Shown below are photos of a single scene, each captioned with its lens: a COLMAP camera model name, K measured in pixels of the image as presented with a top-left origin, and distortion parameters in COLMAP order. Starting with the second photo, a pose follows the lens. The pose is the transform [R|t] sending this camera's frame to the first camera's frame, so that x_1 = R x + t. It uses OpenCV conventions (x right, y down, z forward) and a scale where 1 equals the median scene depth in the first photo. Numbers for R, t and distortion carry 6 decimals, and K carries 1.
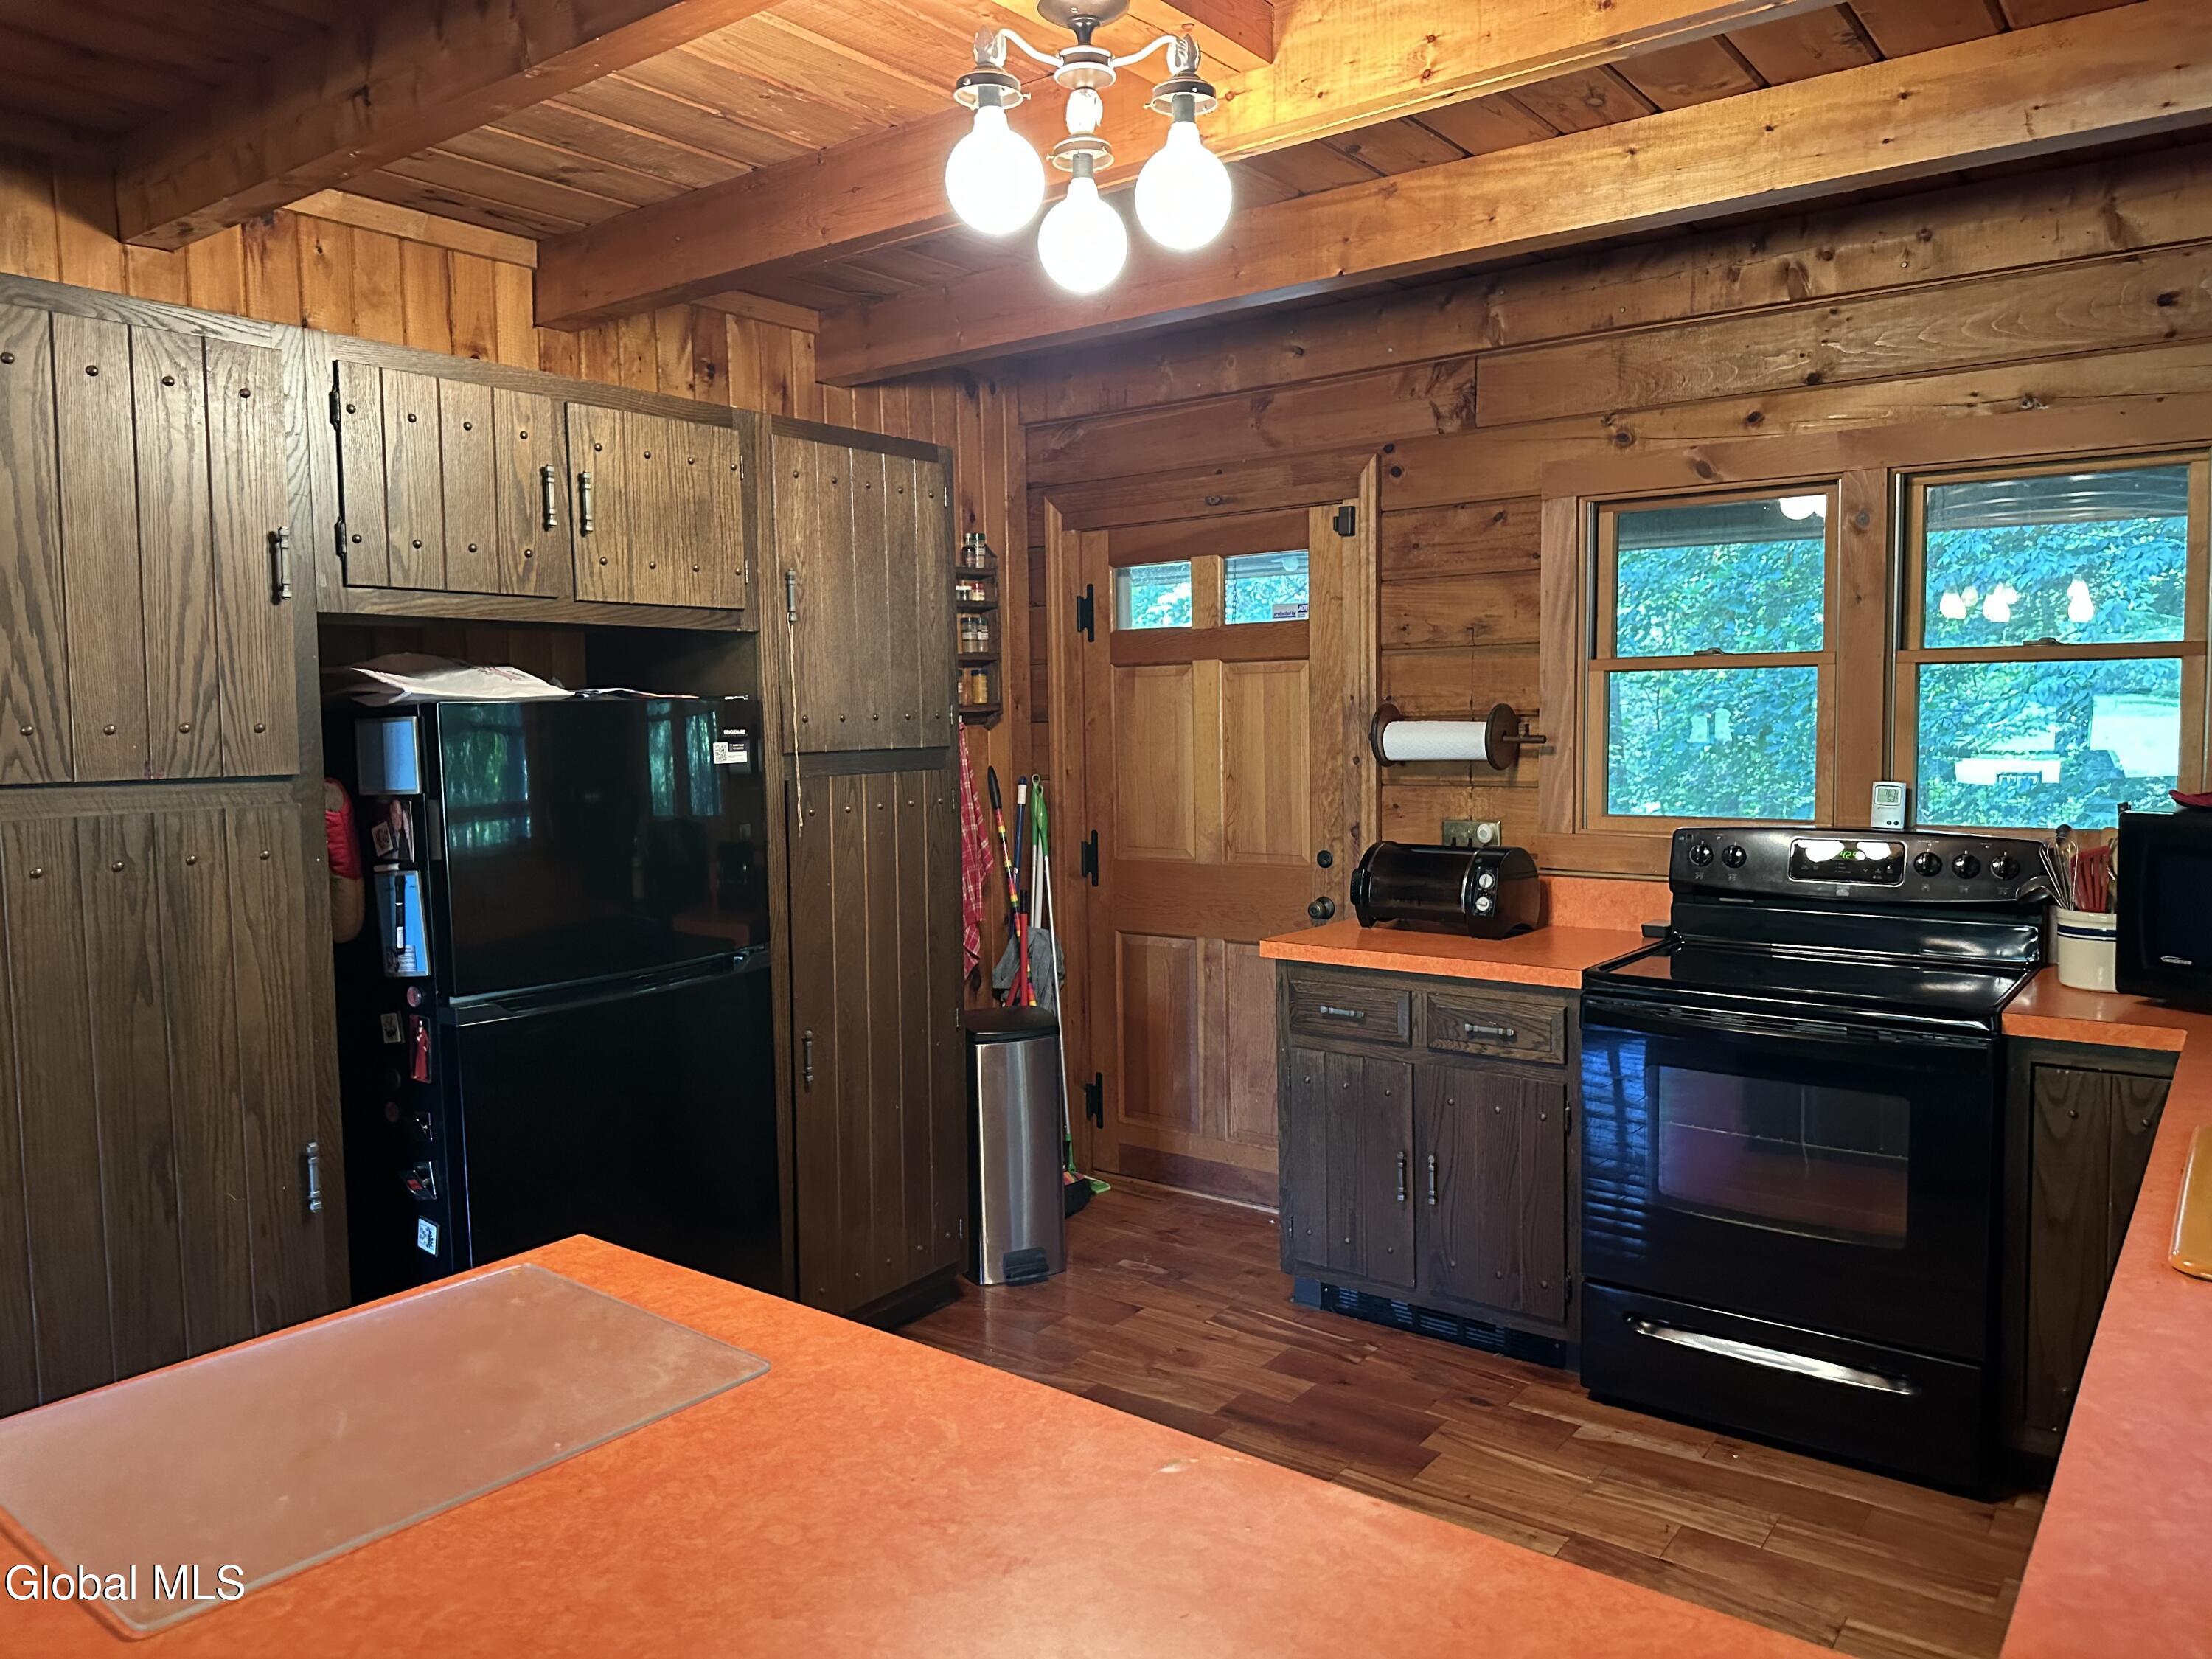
lens RADIAL K [[1558.4, 0, 1101.7], [0, 1558.4, 813.9], [0, 0, 1]] dist [0.074308, -0.114391]
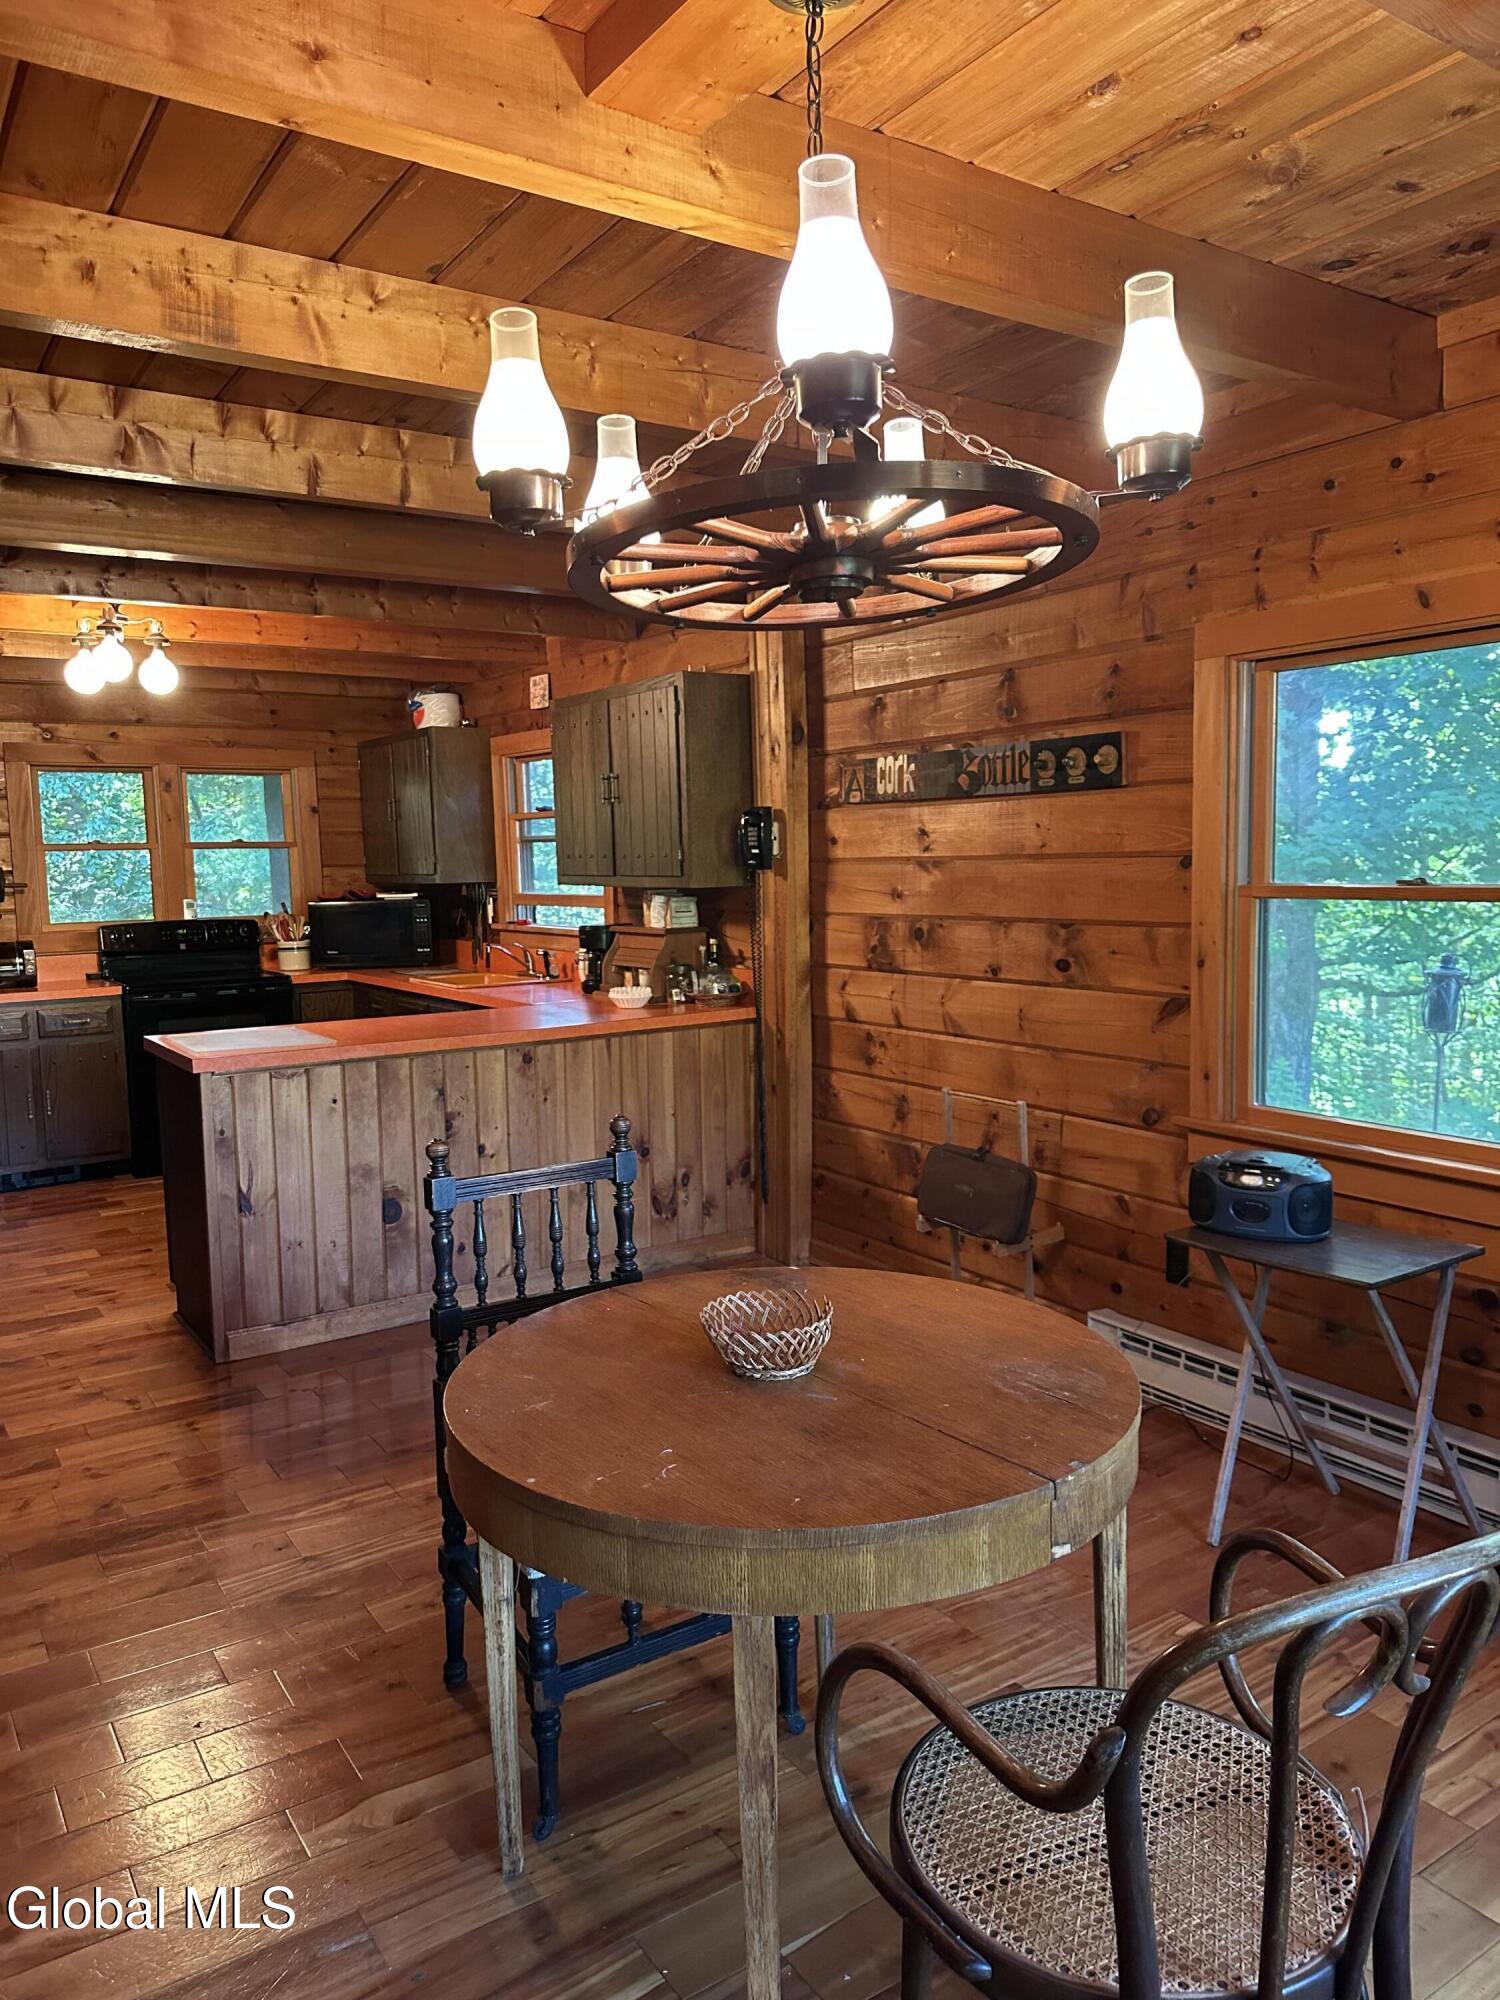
lens RADIAL K [[1409.0, 0, 744.8], [0, 1409.0, 994.6], [0, 0, 1]] dist [0.074308, -0.114391]
pose [[0.337252, -0.085612, 0.937514, -1.193443], [0.085930, 0.994499, 0.059904, 0.063686], [-0.937485, 0.060357, 0.342753, -0.477899]]
